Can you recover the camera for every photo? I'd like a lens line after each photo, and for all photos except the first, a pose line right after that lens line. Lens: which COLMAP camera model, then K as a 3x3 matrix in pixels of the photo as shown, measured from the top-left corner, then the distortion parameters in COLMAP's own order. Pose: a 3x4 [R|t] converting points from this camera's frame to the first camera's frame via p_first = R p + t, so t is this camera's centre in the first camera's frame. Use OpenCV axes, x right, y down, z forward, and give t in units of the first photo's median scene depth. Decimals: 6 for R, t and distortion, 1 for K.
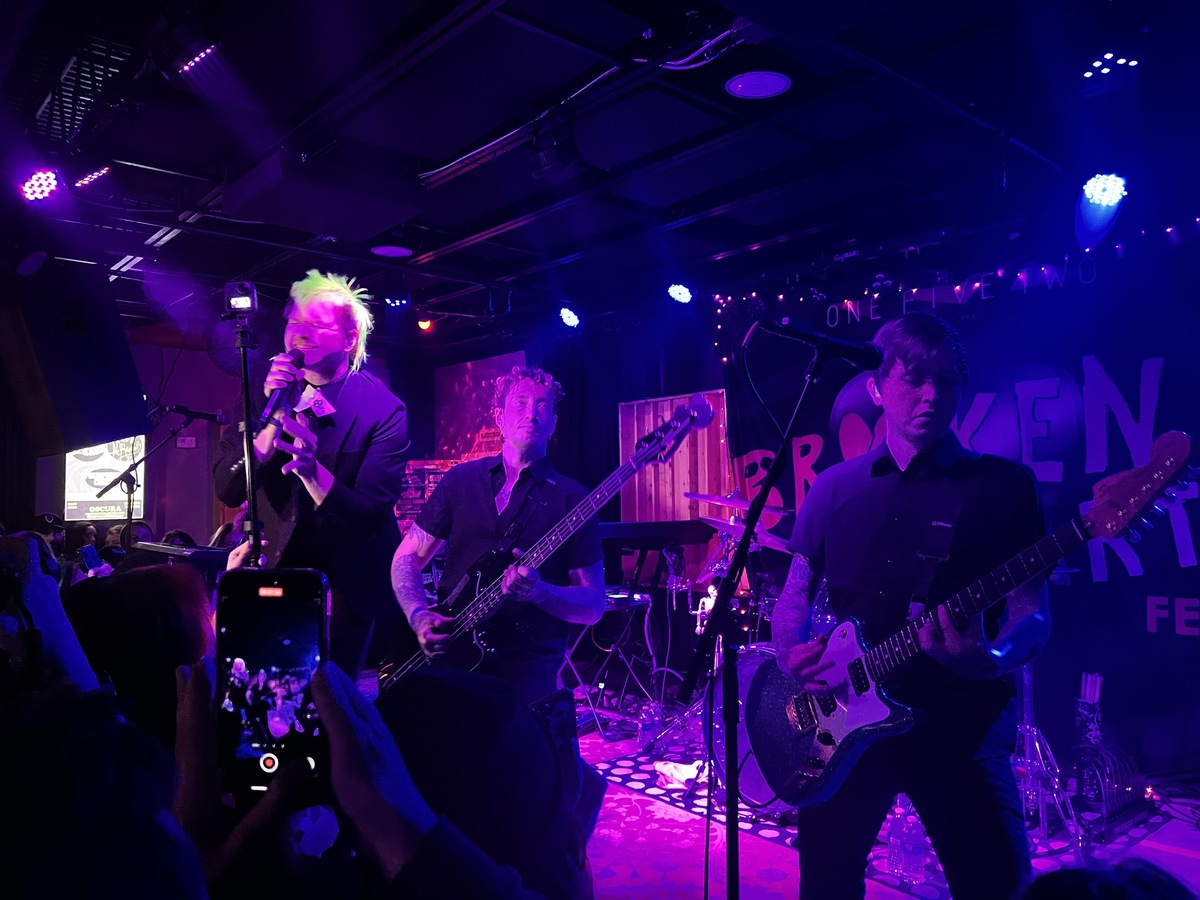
lens RADIAL K [[902.2, 0, 618.3], [0, 902.2, 461.4], [0, 0, 1]] dist [0.040971, -0.053788]
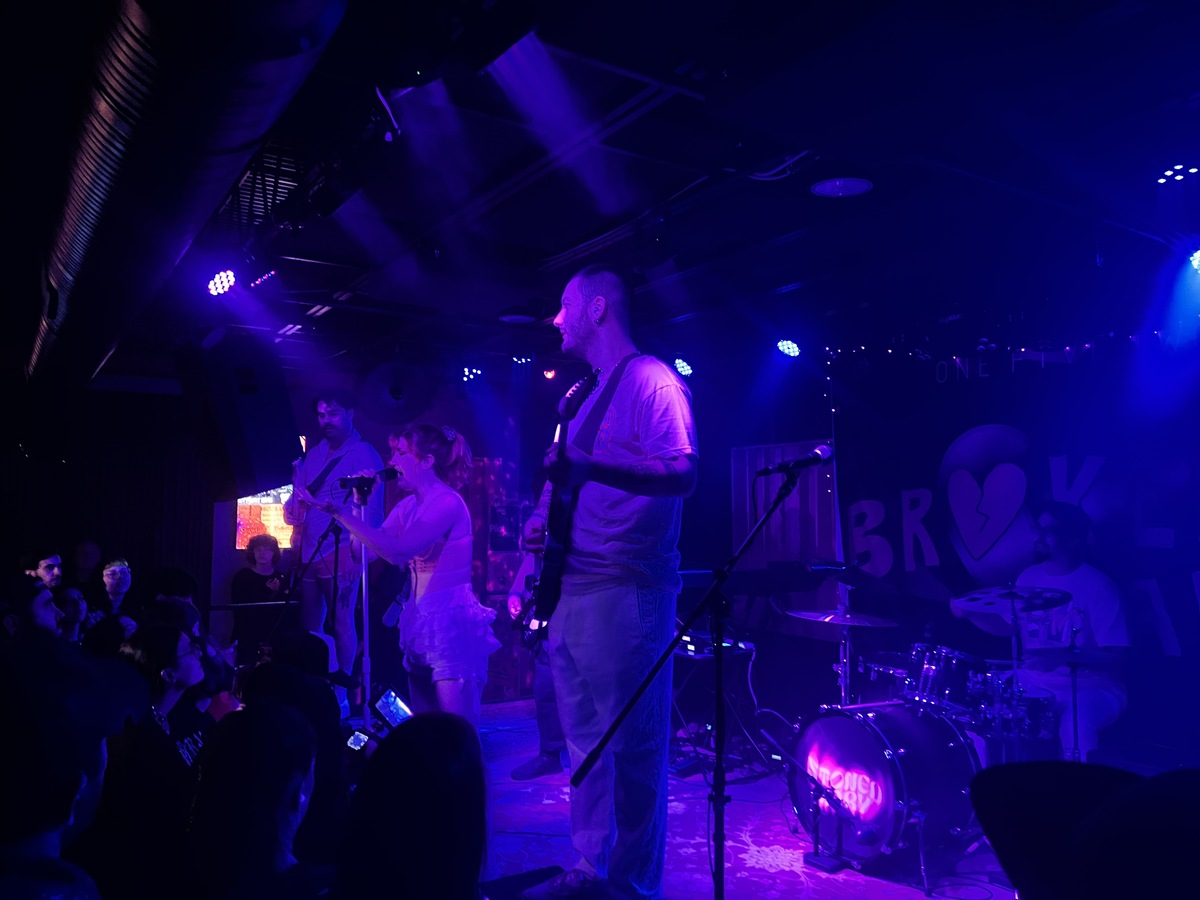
lens RADIAL K [[902.1, 0, 606.4], [0, 902.1, 462.0], [0, 0, 1]] dist [0.090951, -0.155122]
pose [[0.987027, 0.008582, -0.160326, 0.037446], [-0.010379, 0.999892, -0.010374, -0.053057], [0.160220, 0.011903, 0.987010, -0.067756]]
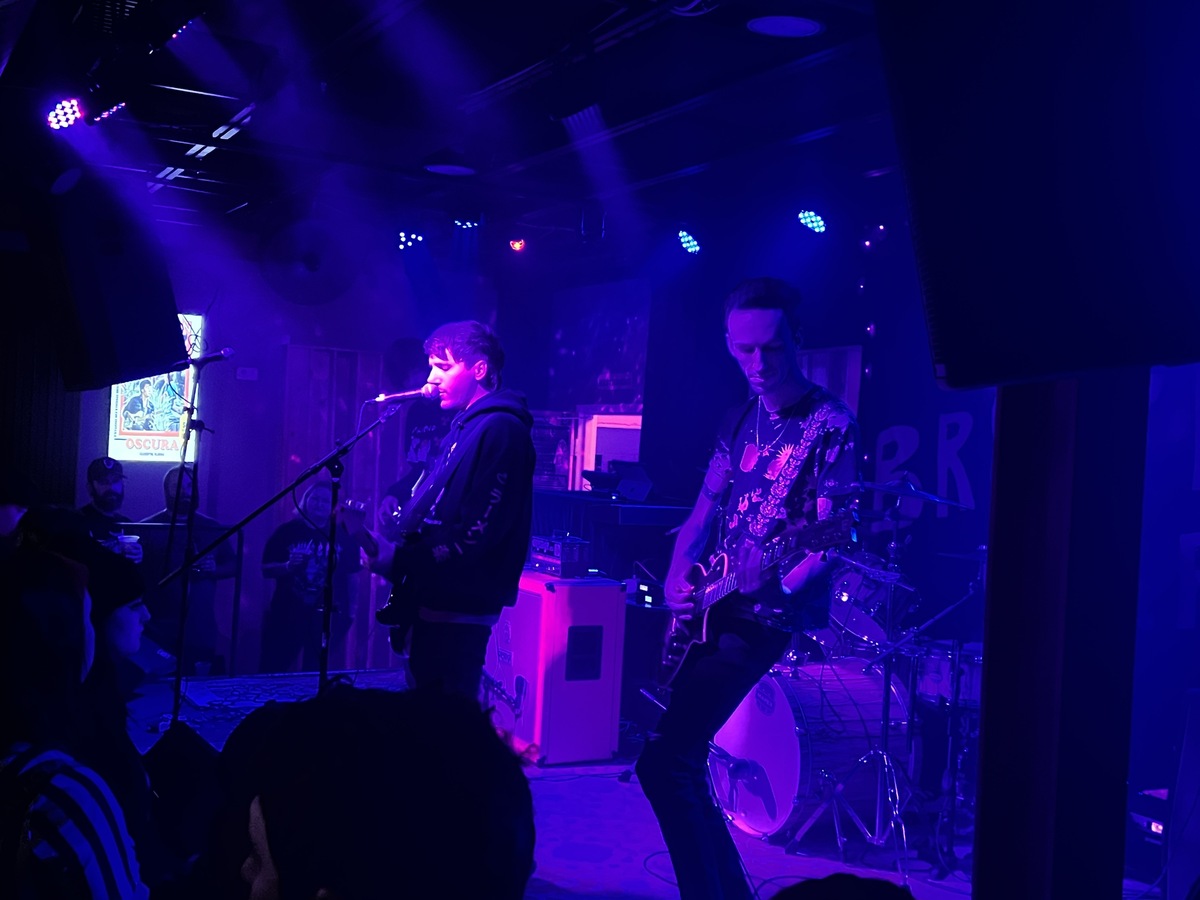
lens RADIAL K [[1345.4, 0, 628.2], [0, 1345.4, 451.5], [0, 0, 1]] dist [0.123486, -0.266883]
pose [[0.975677, 0.060121, -0.210806, 0.214324], [-0.052280, 0.997724, 0.042581, -0.035026], [0.212886, -0.030525, 0.976600, -0.230008]]
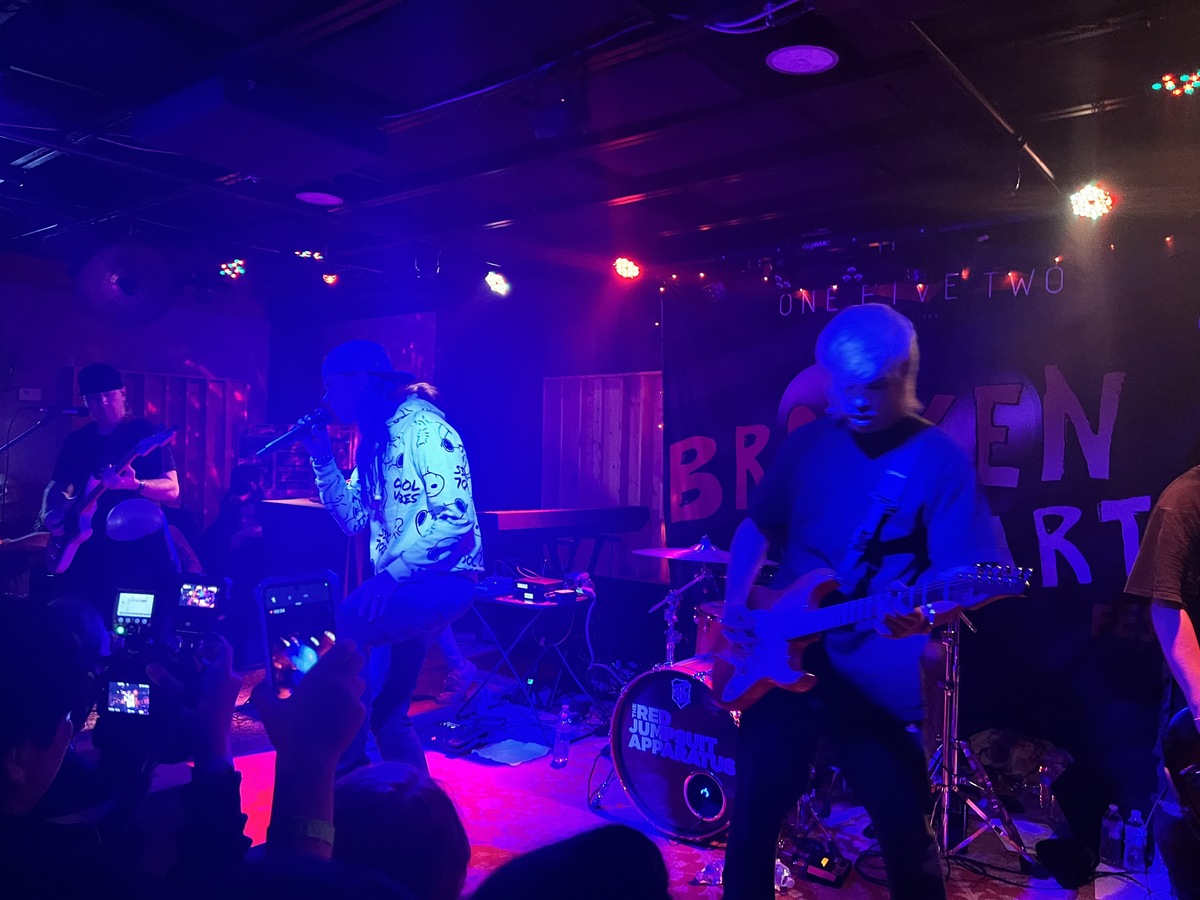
lens RADIAL K [[902.2, 0, 618.3], [0, 902.2, 461.4], [0, 0, 1]] dist [0.040971, -0.053788]
pose [[0.984275, 0.034733, 0.173193, -0.118064], [-0.042591, 0.998215, 0.041858, -0.028595], [-0.171430, -0.048576, 0.983998, 0.076228]]
